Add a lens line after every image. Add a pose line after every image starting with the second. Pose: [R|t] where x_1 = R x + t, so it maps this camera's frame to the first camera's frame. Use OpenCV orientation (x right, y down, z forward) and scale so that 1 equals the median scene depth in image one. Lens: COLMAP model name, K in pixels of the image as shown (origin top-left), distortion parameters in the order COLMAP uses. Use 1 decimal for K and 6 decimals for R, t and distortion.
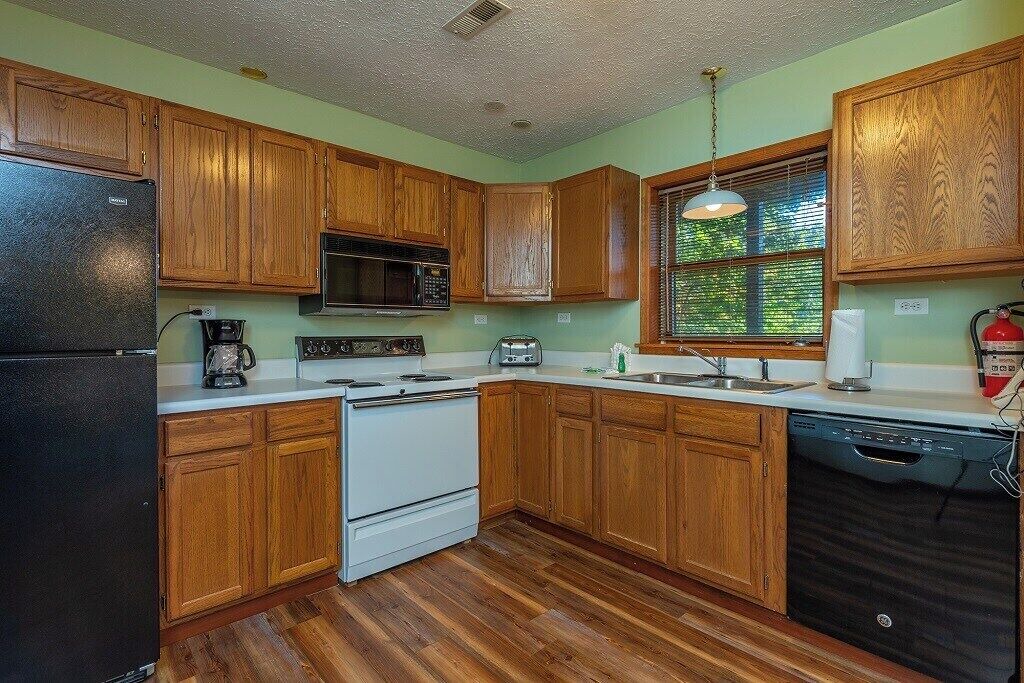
lens RADIAL K [[489.7, 0, 510.6], [0, 489.7, 336.1], [0, 0, 1]] dist [0.013270, -0.004414]
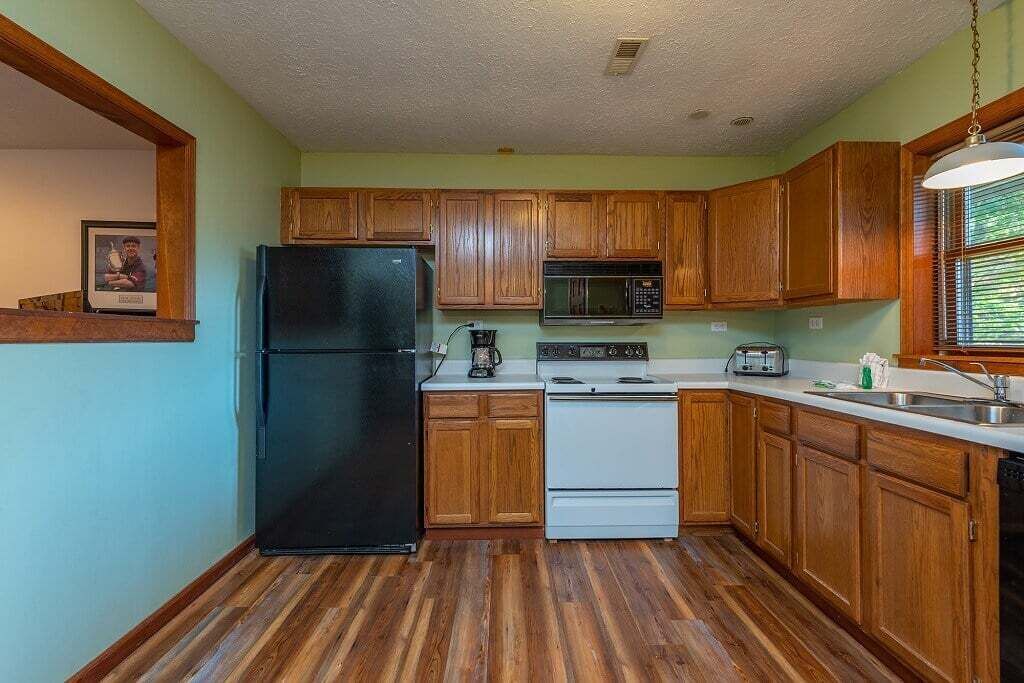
lens RADIAL K [[463.9, 0, 512.5], [0, 463.9, 337.9], [0, 0, 1]] dist [0.013066, -0.003622]
pose [[0.762657, 0.000142, -0.646803, 0.343163], [-0.007615, 0.999933, -0.008760, 0.000500], [0.646758, 0.011606, 0.762607, 0.030176]]
